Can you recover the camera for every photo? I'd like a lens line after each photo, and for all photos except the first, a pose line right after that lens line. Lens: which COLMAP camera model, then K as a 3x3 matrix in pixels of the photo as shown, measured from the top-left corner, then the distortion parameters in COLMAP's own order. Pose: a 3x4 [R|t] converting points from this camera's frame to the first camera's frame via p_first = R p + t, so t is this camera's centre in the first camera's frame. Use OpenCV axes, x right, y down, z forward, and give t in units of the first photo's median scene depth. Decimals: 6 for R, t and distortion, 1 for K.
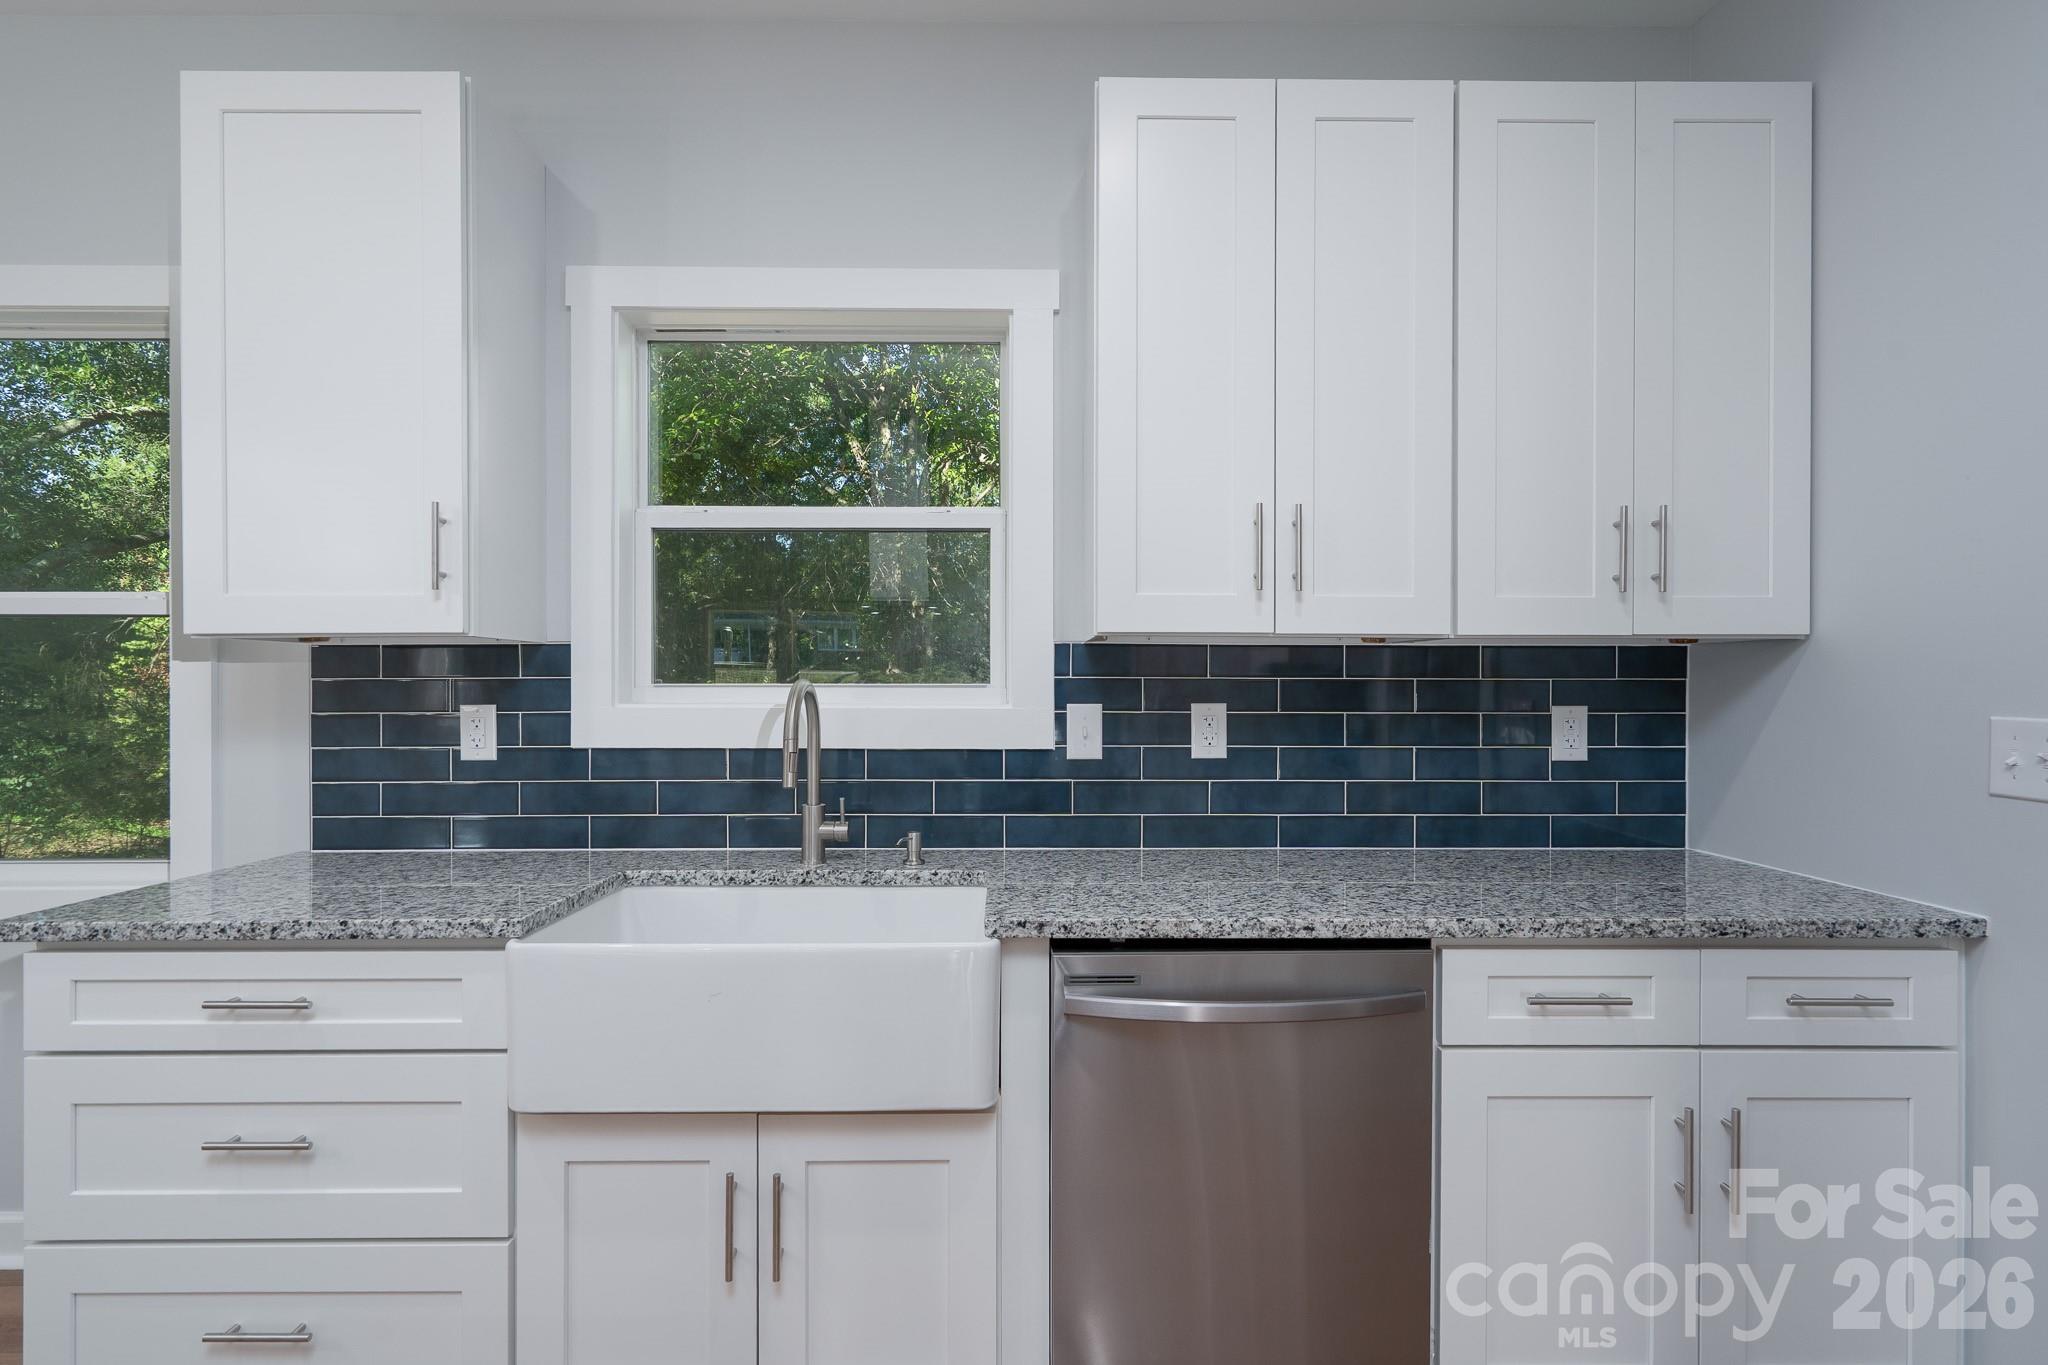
lens RADIAL K [[936.4, 0, 1057.0], [0, 936.4, 692.6], [0, 0, 1]] dist [0.006087, -0.000686]
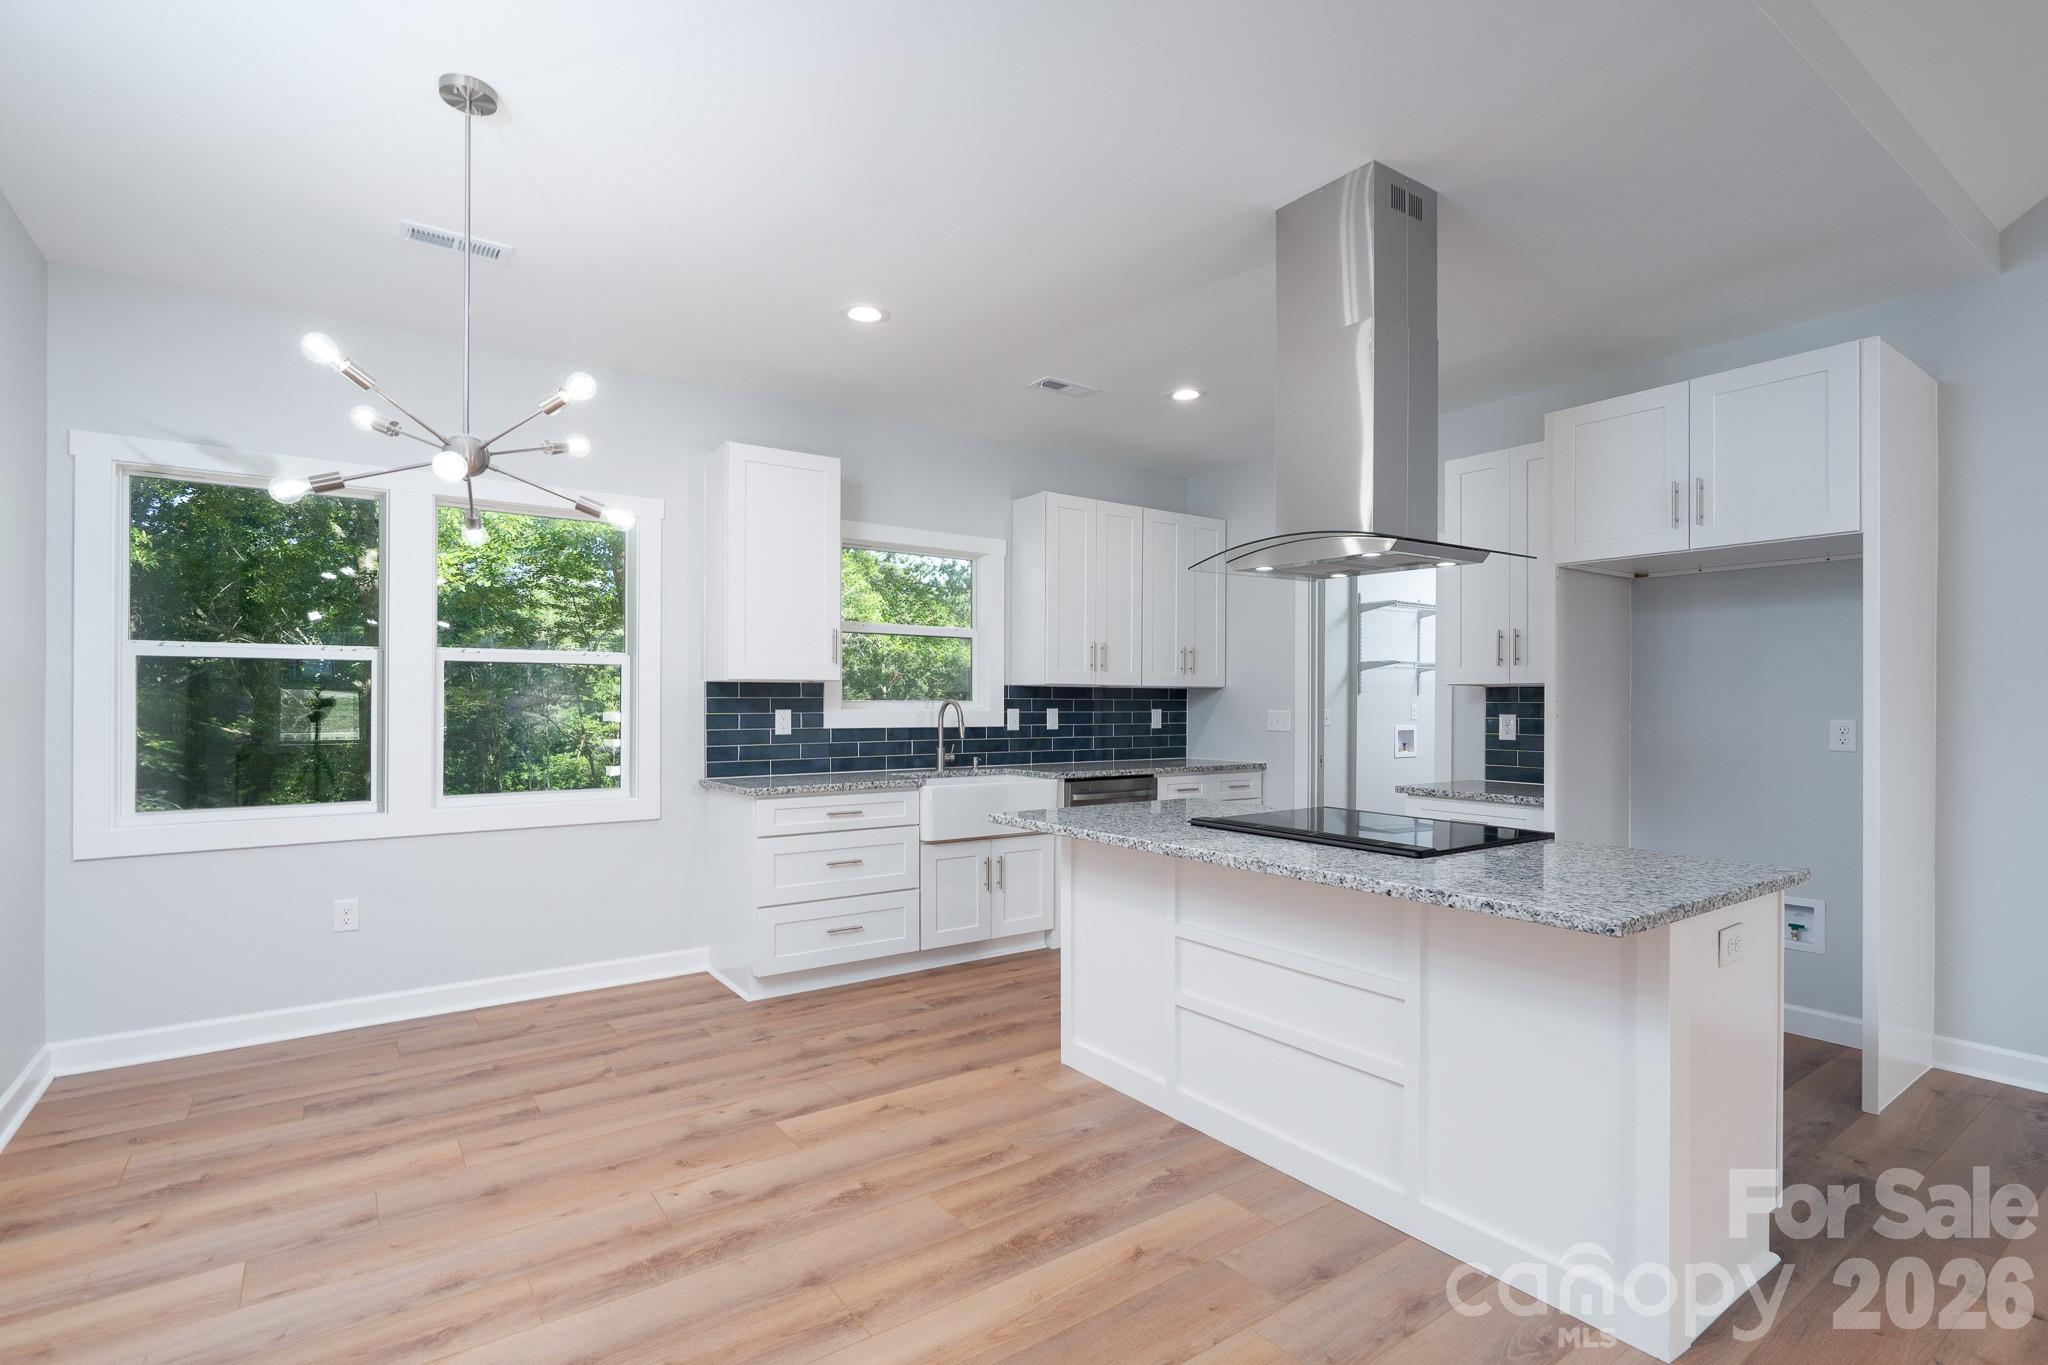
lens RADIAL K [[977.1, 0, 1011.6], [0, 977.1, 701.1], [0, 0, 1]] dist [-0.001824, 0.000050]
pose [[0.838532, 0.002249, 0.544847, -1.434969], [-0.000193, 0.999993, -0.003831, 0.001533], [-0.544852, 0.003108, 0.838527, -1.245410]]
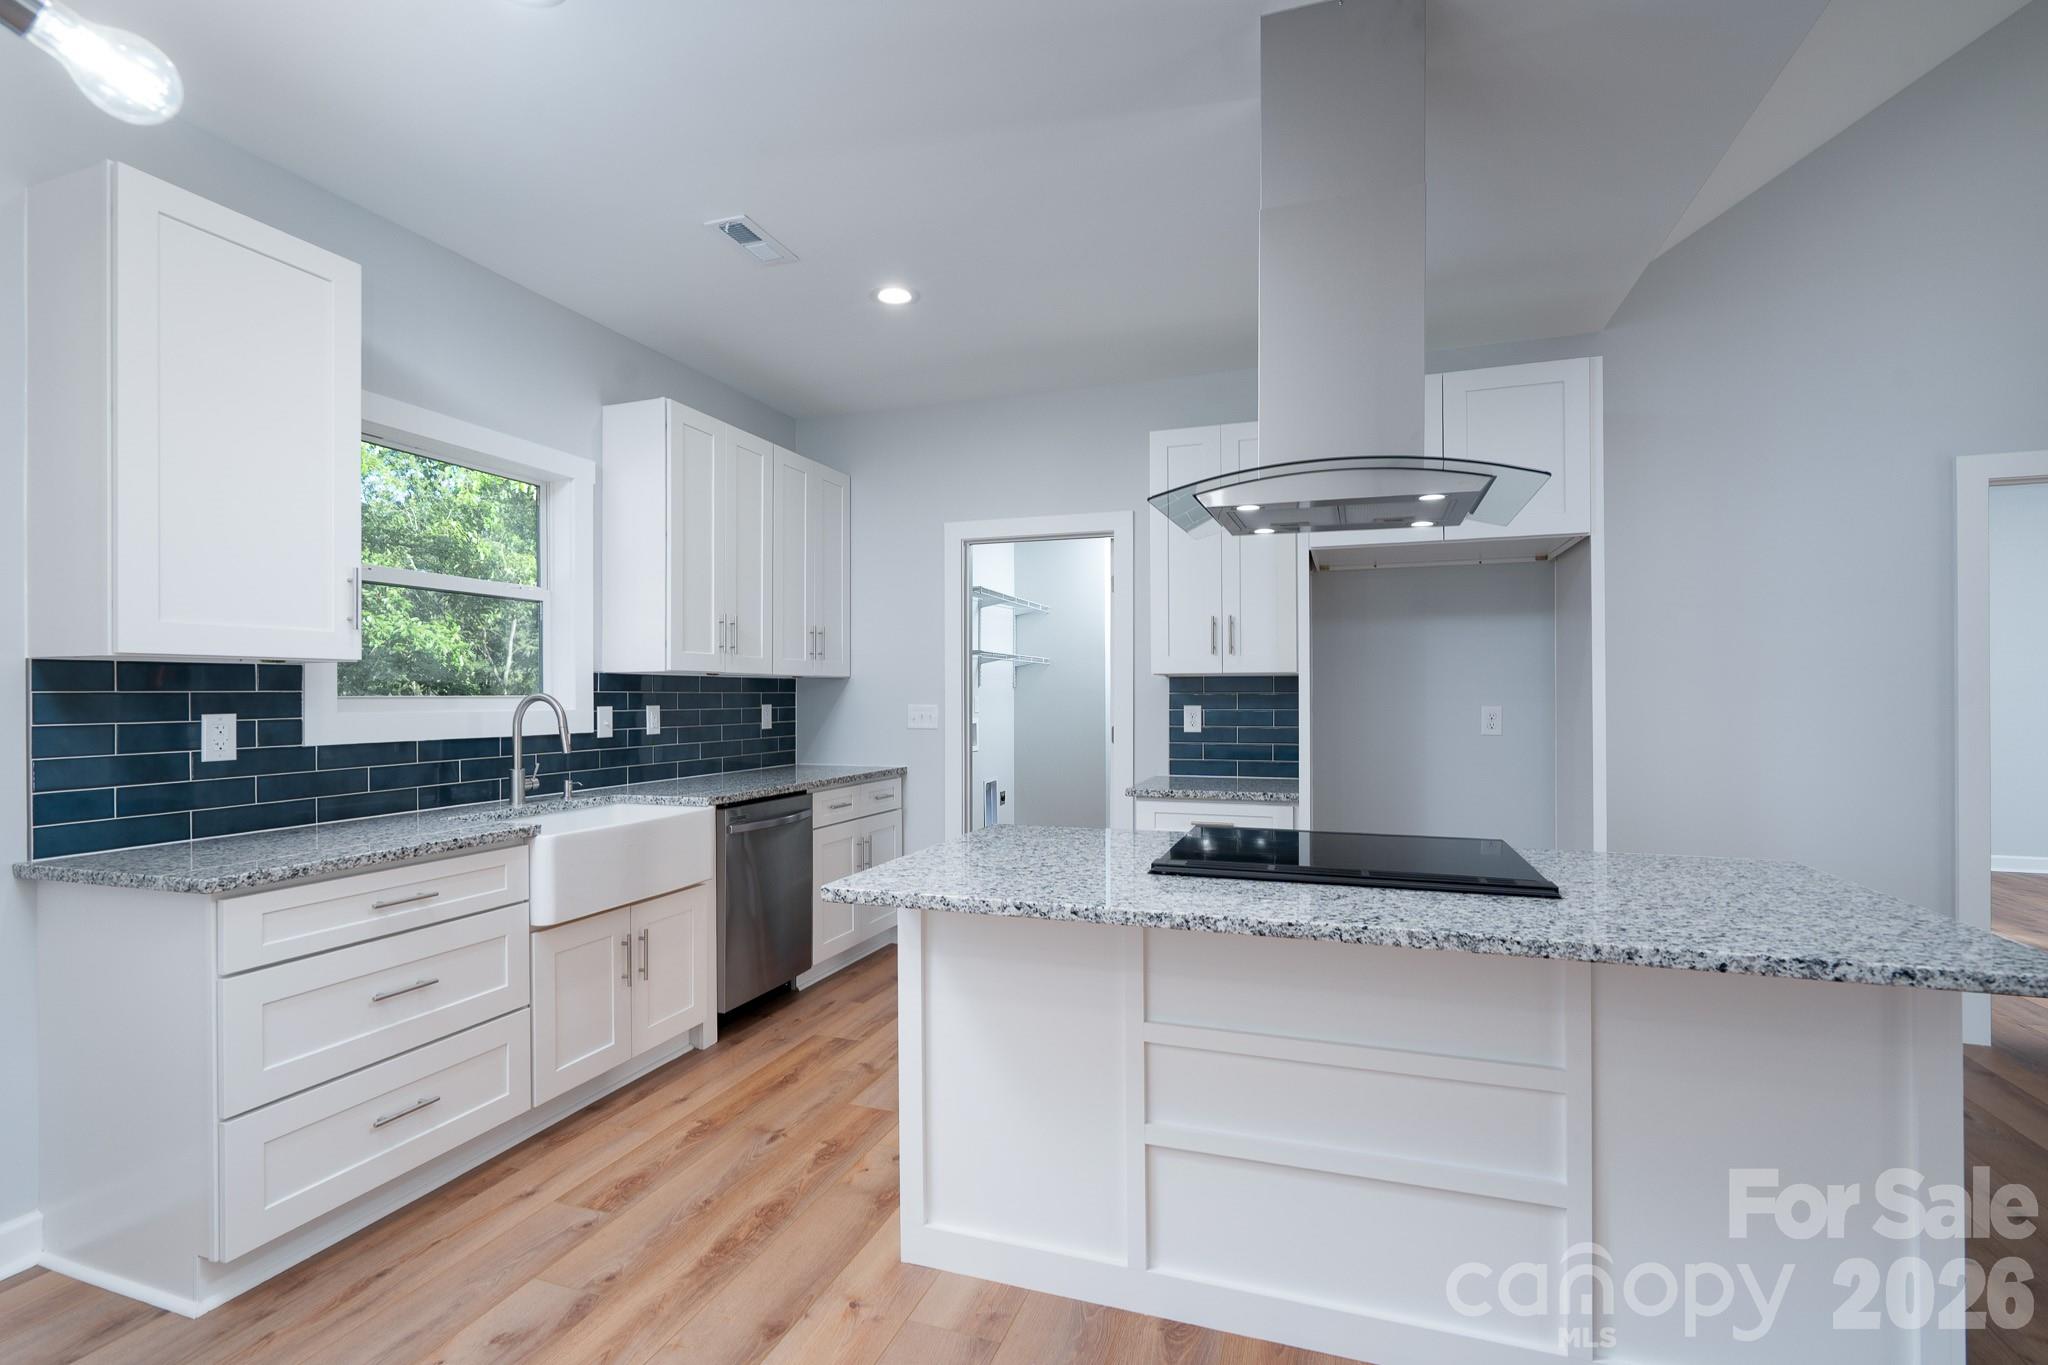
lens RADIAL K [[956.4, 0, 986.0], [0, 956.4, 691.9], [0, 0, 1]] dist [0.002788, -0.000323]
pose [[0.378225, 0.001264, 0.925713, -1.381386], [0.008551, 0.999952, -0.004860, -0.000576], [-0.925674, 0.009754, 0.378195, -0.359983]]
